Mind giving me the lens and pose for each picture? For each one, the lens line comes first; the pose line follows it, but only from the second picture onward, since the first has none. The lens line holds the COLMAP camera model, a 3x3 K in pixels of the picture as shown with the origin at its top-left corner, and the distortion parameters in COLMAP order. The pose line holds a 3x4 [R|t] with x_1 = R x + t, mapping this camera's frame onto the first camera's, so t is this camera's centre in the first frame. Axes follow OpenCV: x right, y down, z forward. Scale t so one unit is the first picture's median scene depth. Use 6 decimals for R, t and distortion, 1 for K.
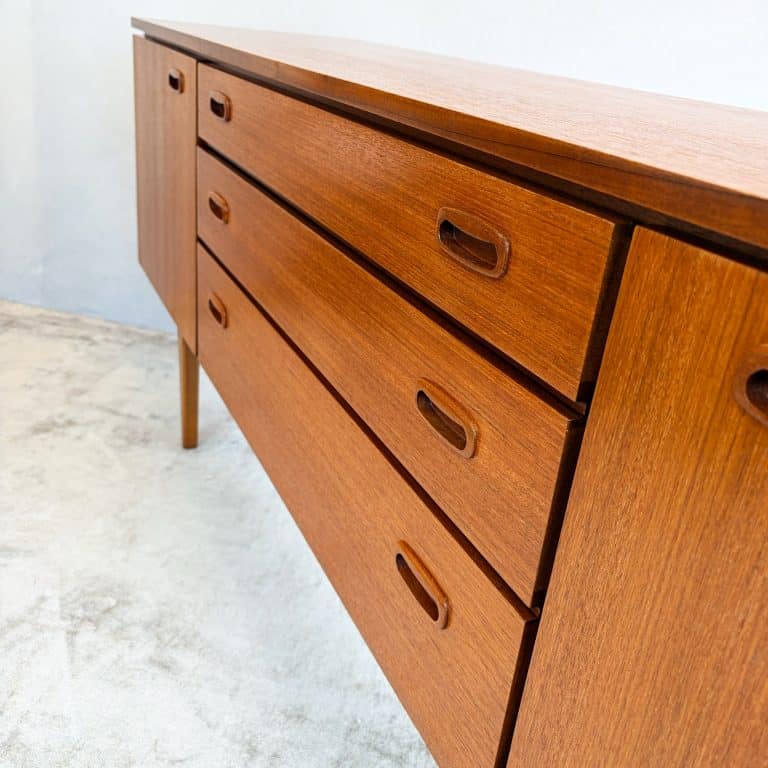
lens RADIAL K [[798.2, 0, 366.6], [0, 798.2, 384.3], [0, 0, 1]] dist [0.073775, -0.048164]
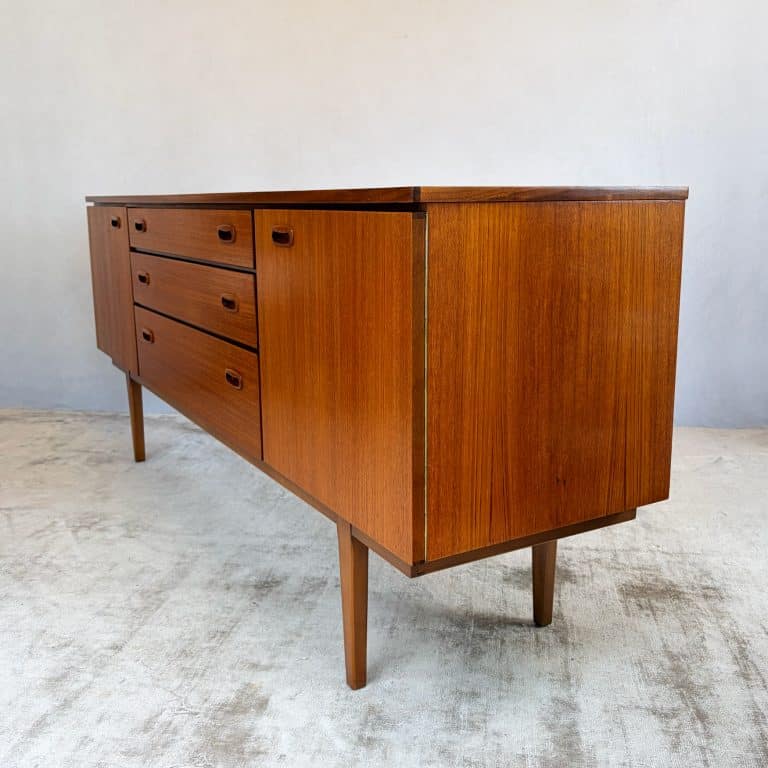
lens RADIAL K [[873.2, 0, 384.0], [0, 873.2, 384.0], [0, 0, 1]] dist [0.017308, 0.013212]
pose [[0.990813, -0.118029, 0.066013, 0.123095], [0.129459, 0.968958, -0.210622, 0.312955], [-0.039105, 0.217233, 0.975336, -0.566373]]
